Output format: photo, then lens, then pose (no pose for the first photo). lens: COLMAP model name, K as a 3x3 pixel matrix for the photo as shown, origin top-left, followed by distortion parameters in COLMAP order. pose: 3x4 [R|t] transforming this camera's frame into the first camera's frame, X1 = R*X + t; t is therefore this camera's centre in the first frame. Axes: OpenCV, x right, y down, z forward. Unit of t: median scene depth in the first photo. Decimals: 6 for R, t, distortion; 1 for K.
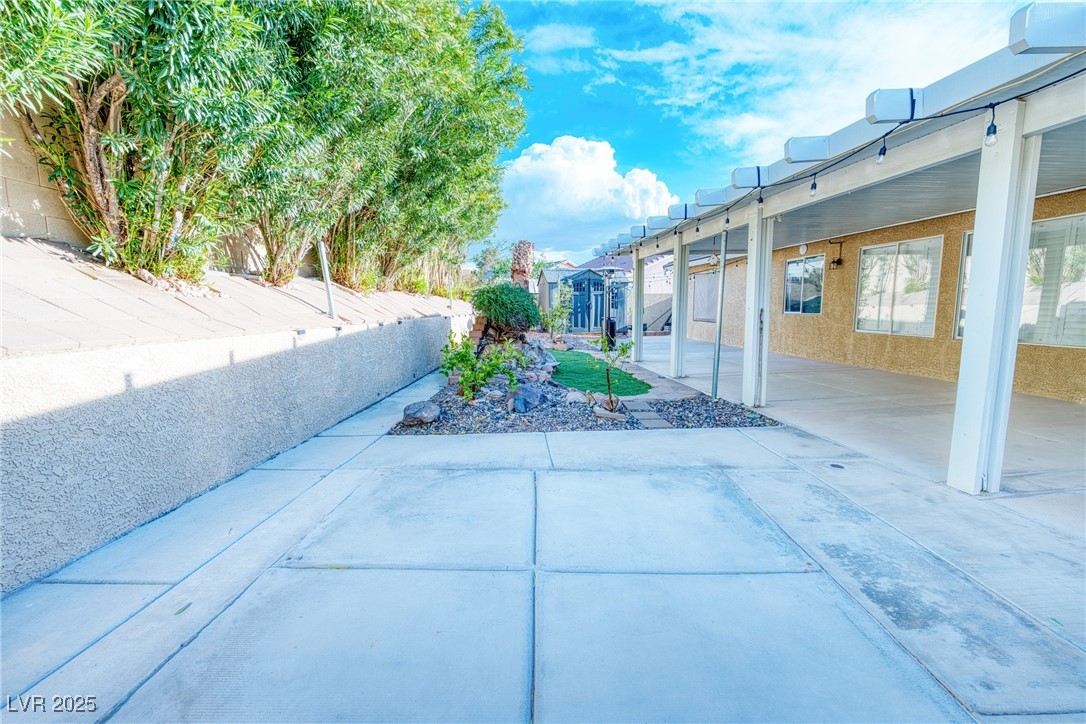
lens RADIAL K [[439.0, 0, 539.4], [0, 439.0, 362.6], [0, 0, 1]] dist [-0.008439, 0.001045]
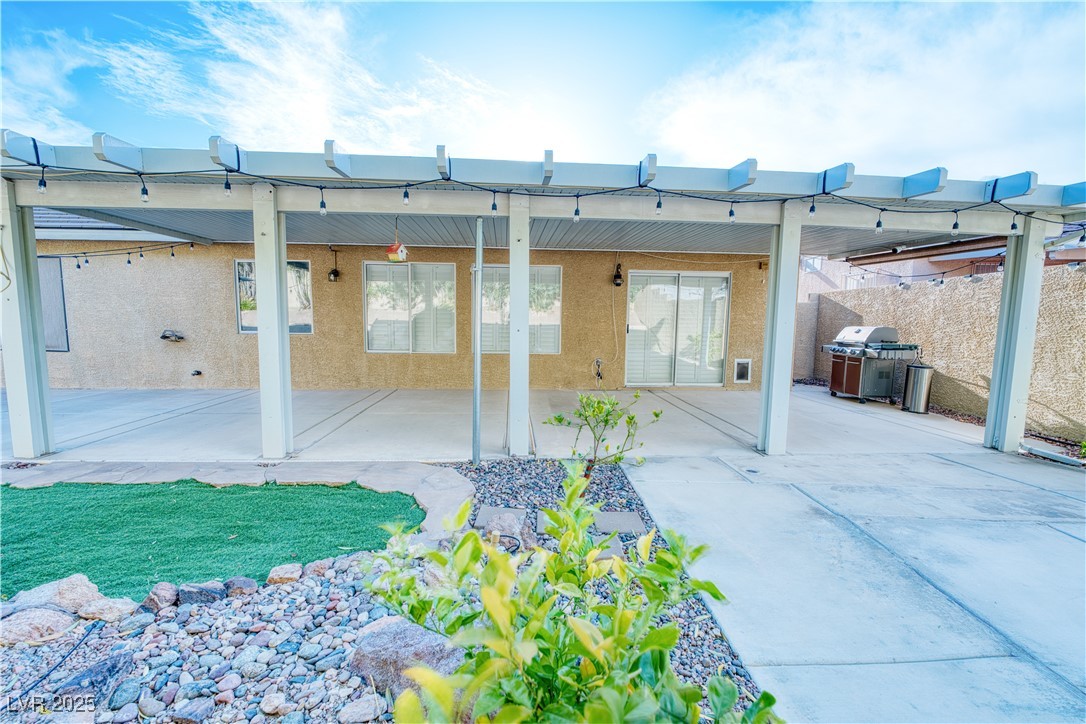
lens RADIAL K [[439.0, 0, 539.3], [0, 439.0, 364.1], [0, 0, 1]] dist [-0.008439, 0.001045]
pose [[0.029720, -0.083679, 0.996049, -0.222994], [0.110969, 0.990606, 0.079910, -0.095430], [-0.993379, 0.108156, 0.038727, 0.727808]]
